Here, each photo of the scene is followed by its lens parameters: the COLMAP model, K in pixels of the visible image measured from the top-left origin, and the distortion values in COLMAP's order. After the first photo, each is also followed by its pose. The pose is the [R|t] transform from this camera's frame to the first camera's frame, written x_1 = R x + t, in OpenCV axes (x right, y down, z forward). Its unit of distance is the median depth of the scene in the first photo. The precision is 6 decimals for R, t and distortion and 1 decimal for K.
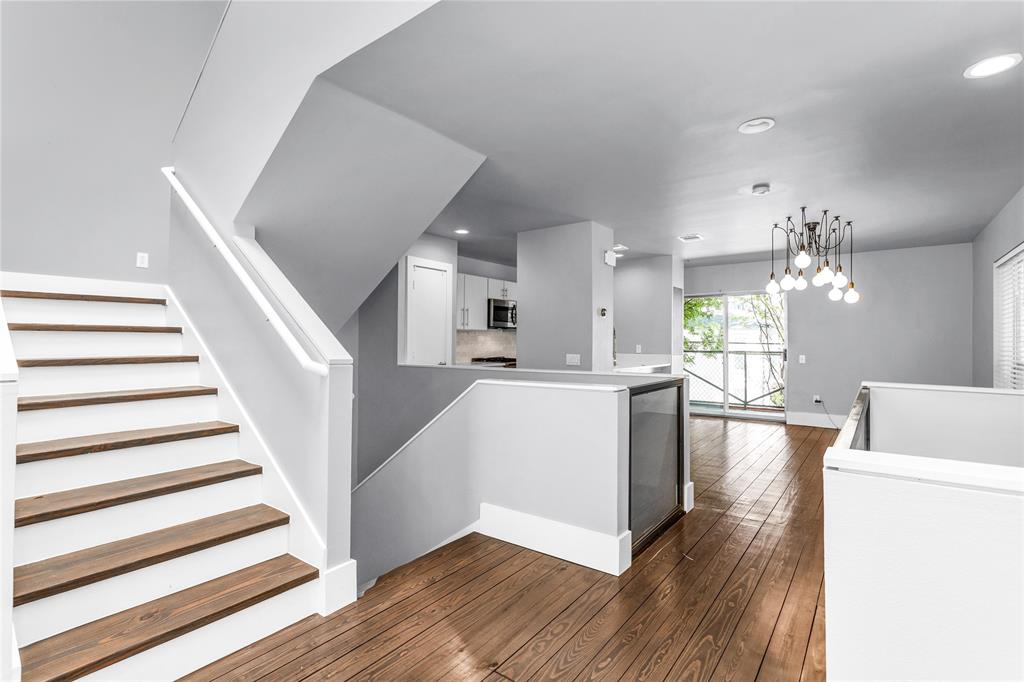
lens RADIAL K [[487.9, 0, 510.3], [0, 487.9, 335.4], [0, 0, 1]] dist [0.002521, 0.001116]
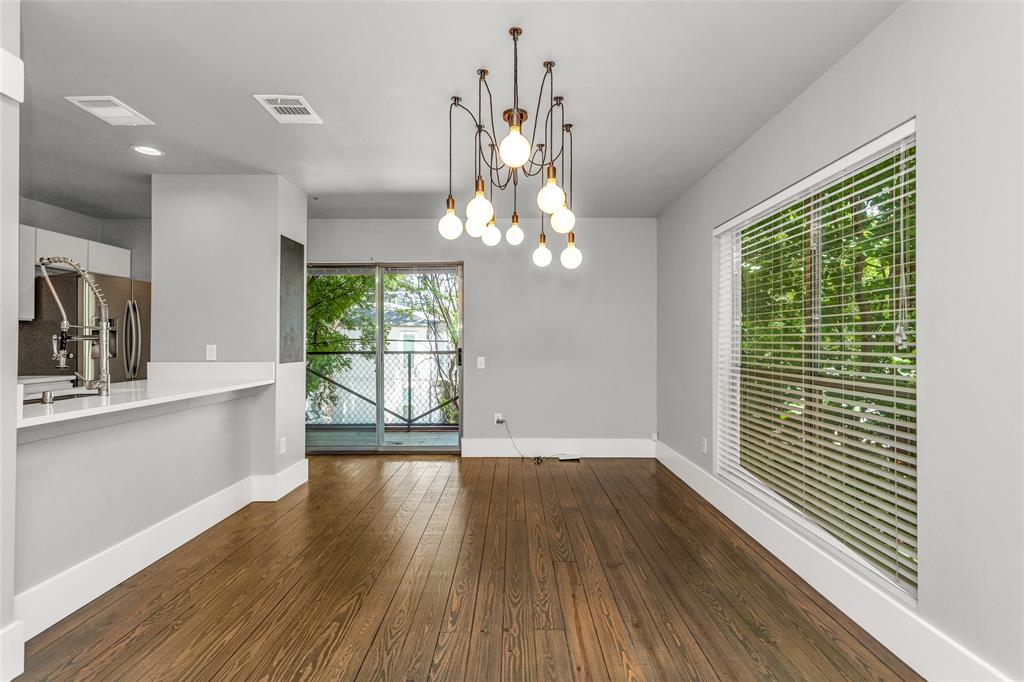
lens RADIAL K [[487.9, 0, 511.4], [0, 487.9, 340.1], [0, 0, 1]] dist [0.002521, 0.001116]
pose [[0.800145, -0.002056, 0.599803, 0.154932], [-0.005062, 0.999935, 0.010181, 0.006173], [-0.599785, -0.011182, 0.800083, 0.302704]]
